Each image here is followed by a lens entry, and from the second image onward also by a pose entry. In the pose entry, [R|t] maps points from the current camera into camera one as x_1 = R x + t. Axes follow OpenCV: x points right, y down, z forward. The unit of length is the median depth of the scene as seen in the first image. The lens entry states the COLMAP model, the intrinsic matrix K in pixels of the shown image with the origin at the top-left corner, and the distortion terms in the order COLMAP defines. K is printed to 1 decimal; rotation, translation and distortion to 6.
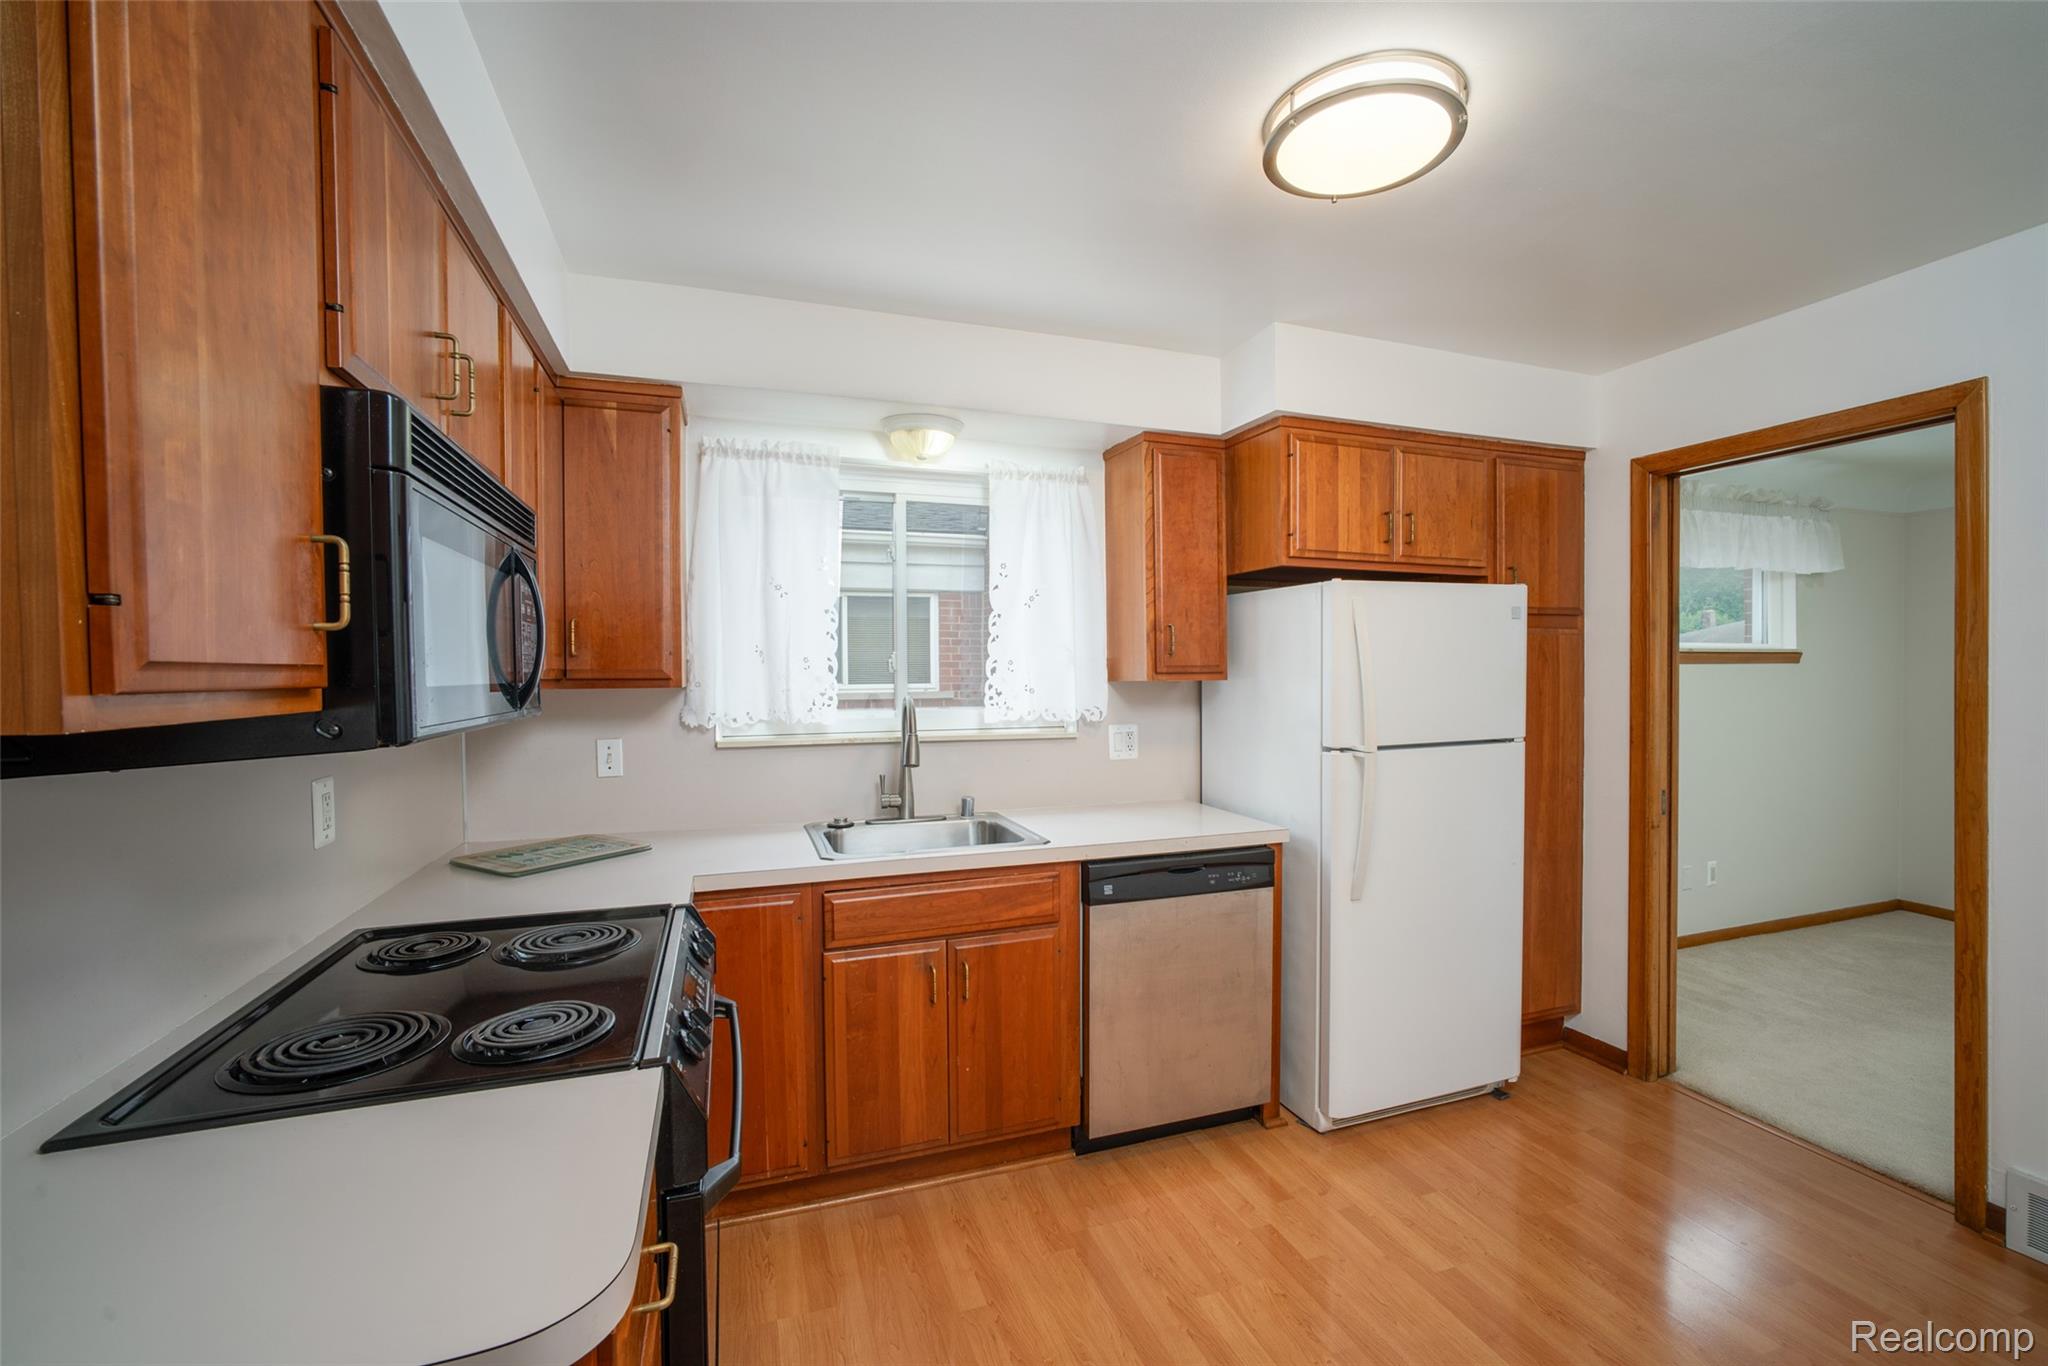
lens RADIAL K [[858.7, 0, 1028.6], [0, 858.7, 687.4], [0, 0, 1]] dist [-0.021268, 0.004739]
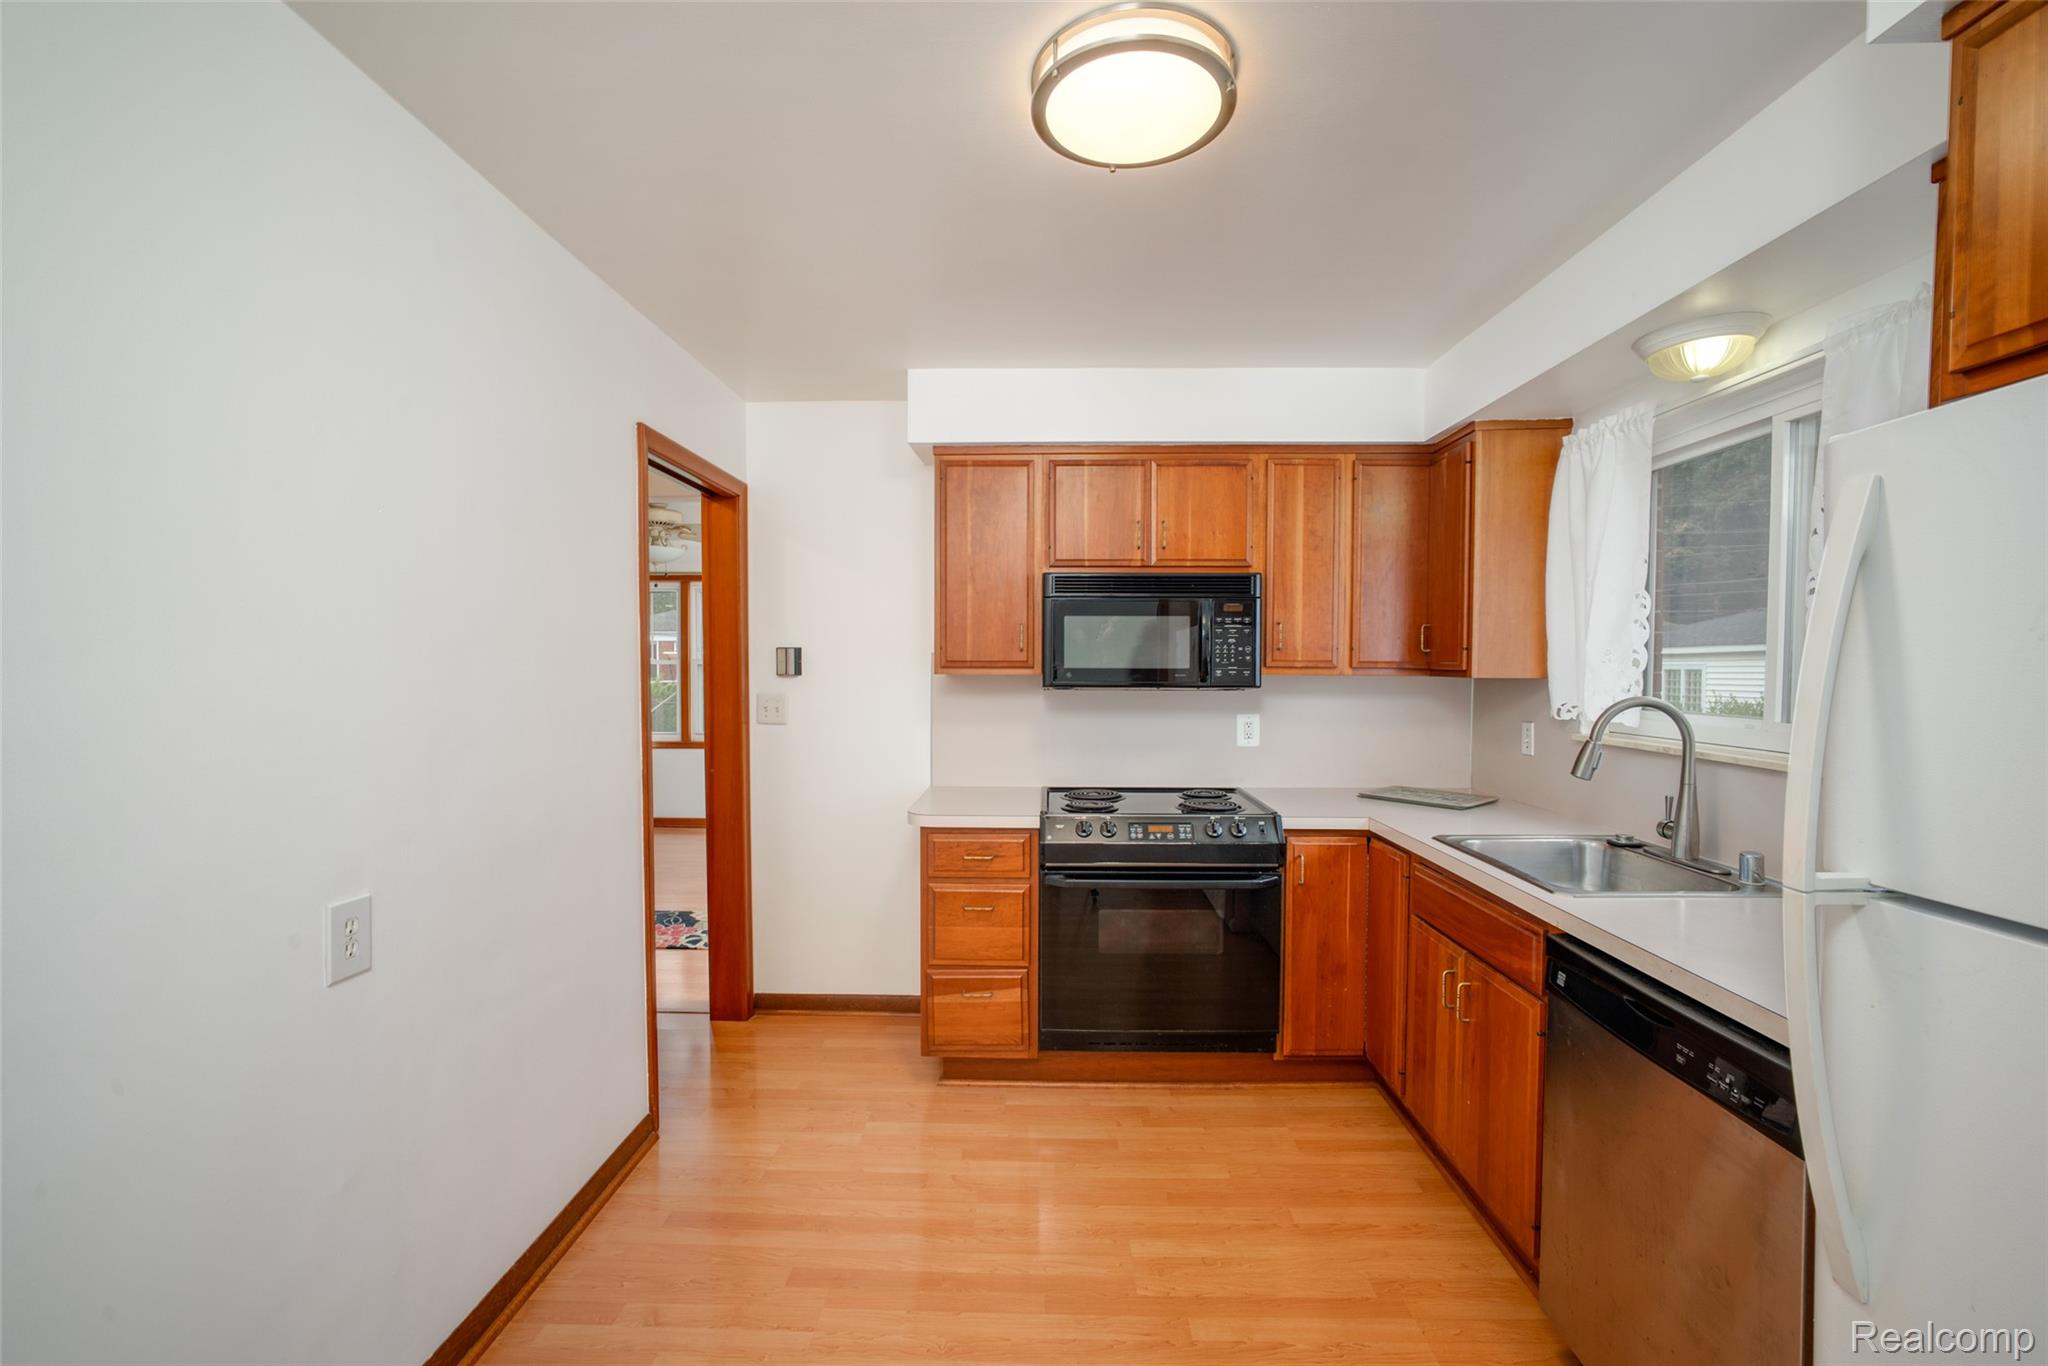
lens RADIAL K [[858.7, 0, 1028.7], [0, 858.7, 686.6], [0, 0, 1]] dist [-0.021268, 0.004739]
pose [[-0.347667, 0.030603, -0.937118, 0.782101], [-0.021806, 0.998933, 0.040712, -0.018996], [0.937364, 0.034589, -0.346629, 0.724255]]
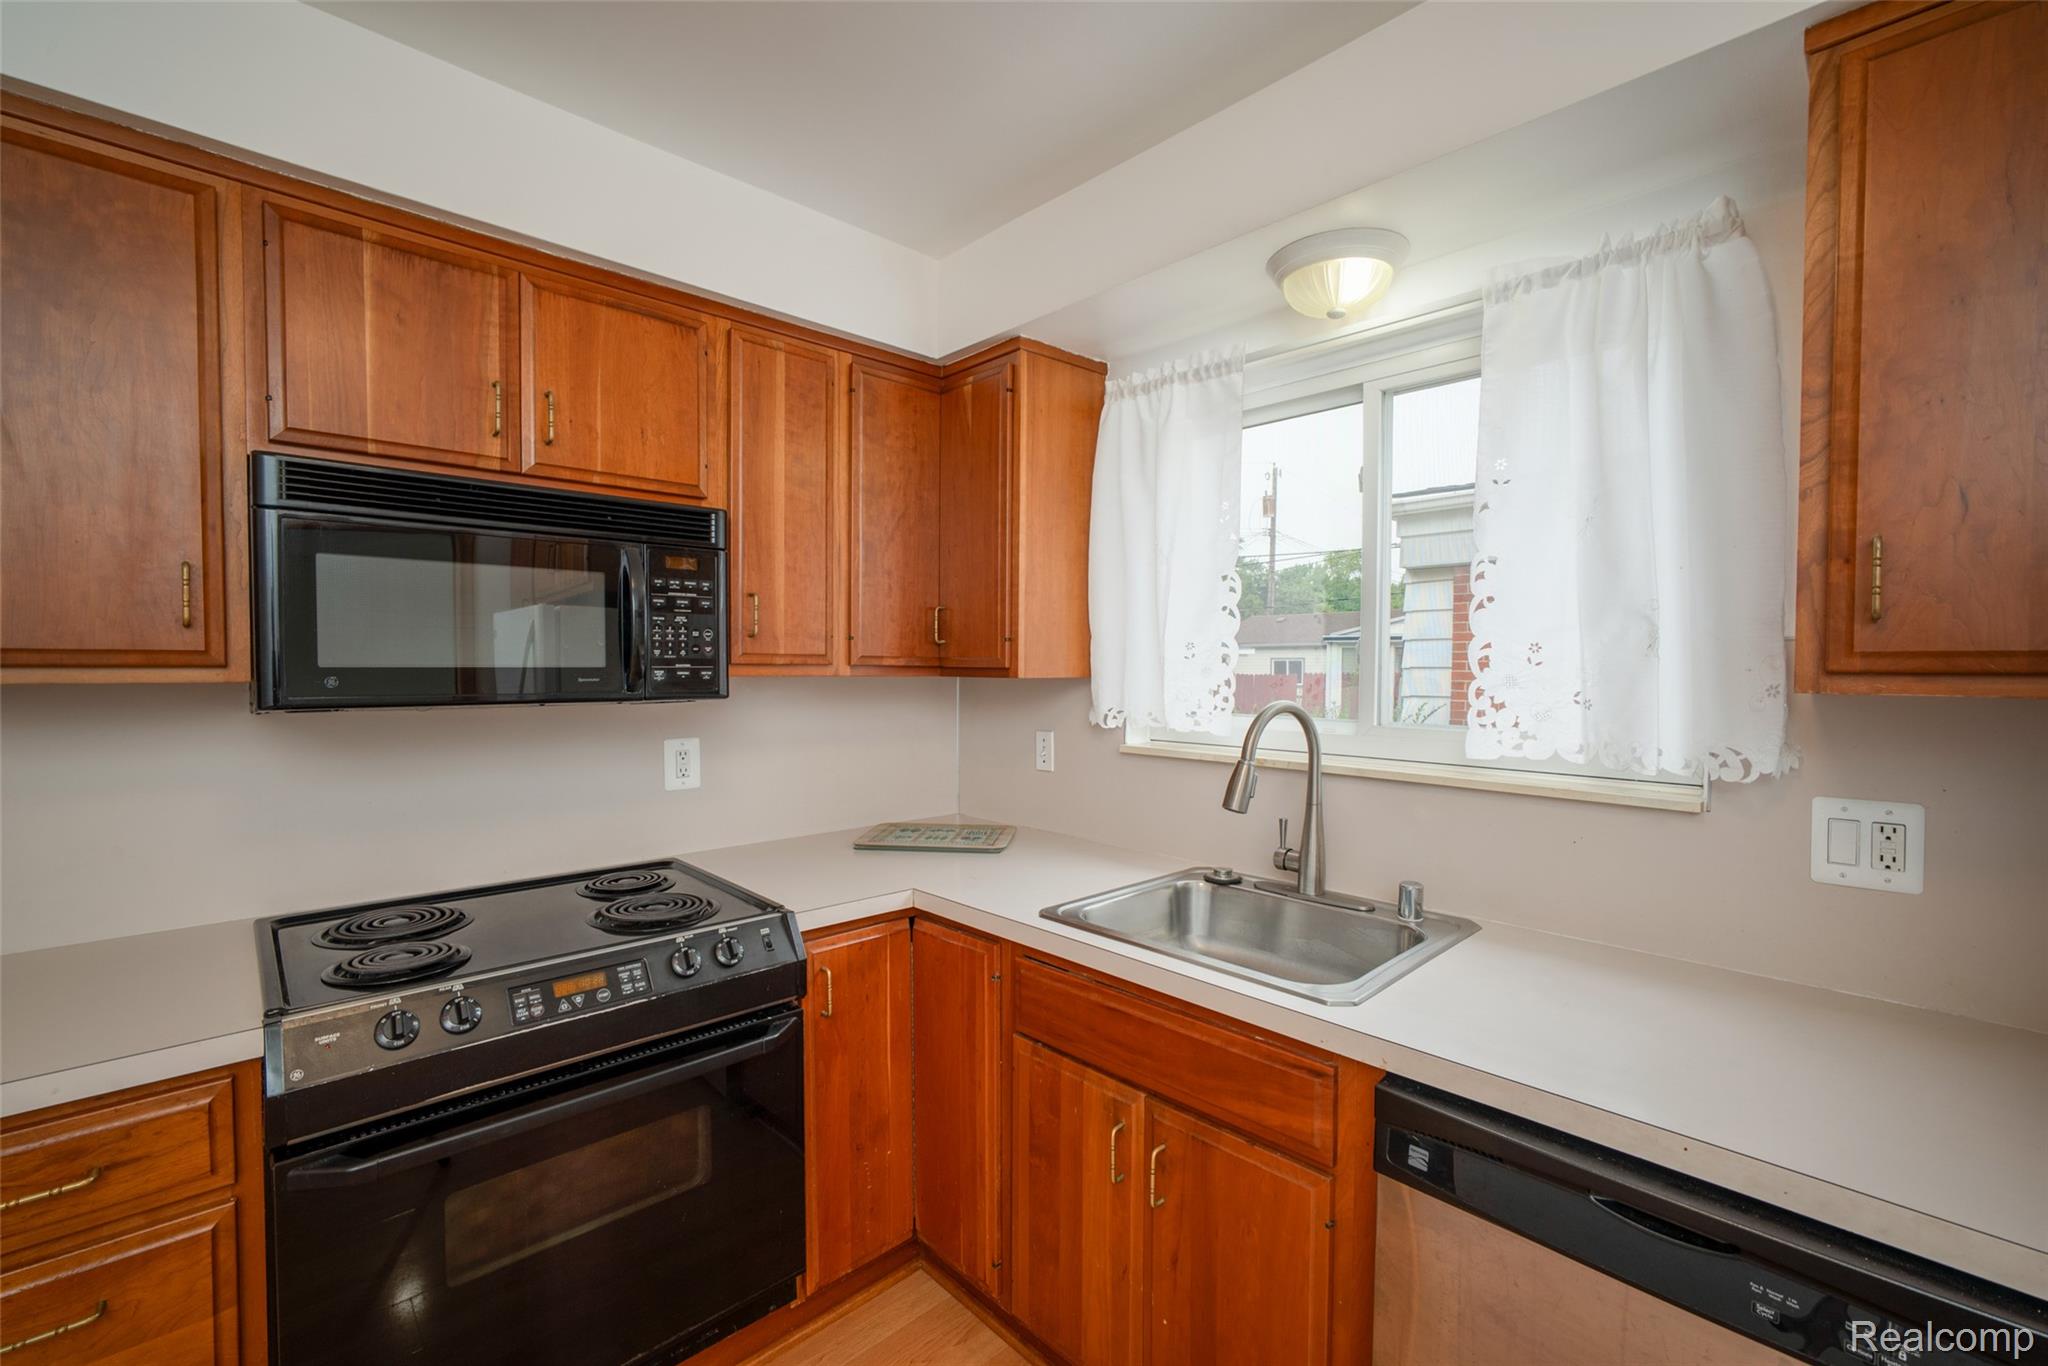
lens RADIAL K [[858.7, 0, 1030.9], [0, 858.7, 687.8], [0, 0, 1]] dist [-0.021268, 0.004739]
pose [[0.414342, 0.033289, -0.909512, 0.351947], [-0.026846, 0.999343, 0.024346, -0.009965], [0.909725, 0.014329, 0.414964, 0.556266]]
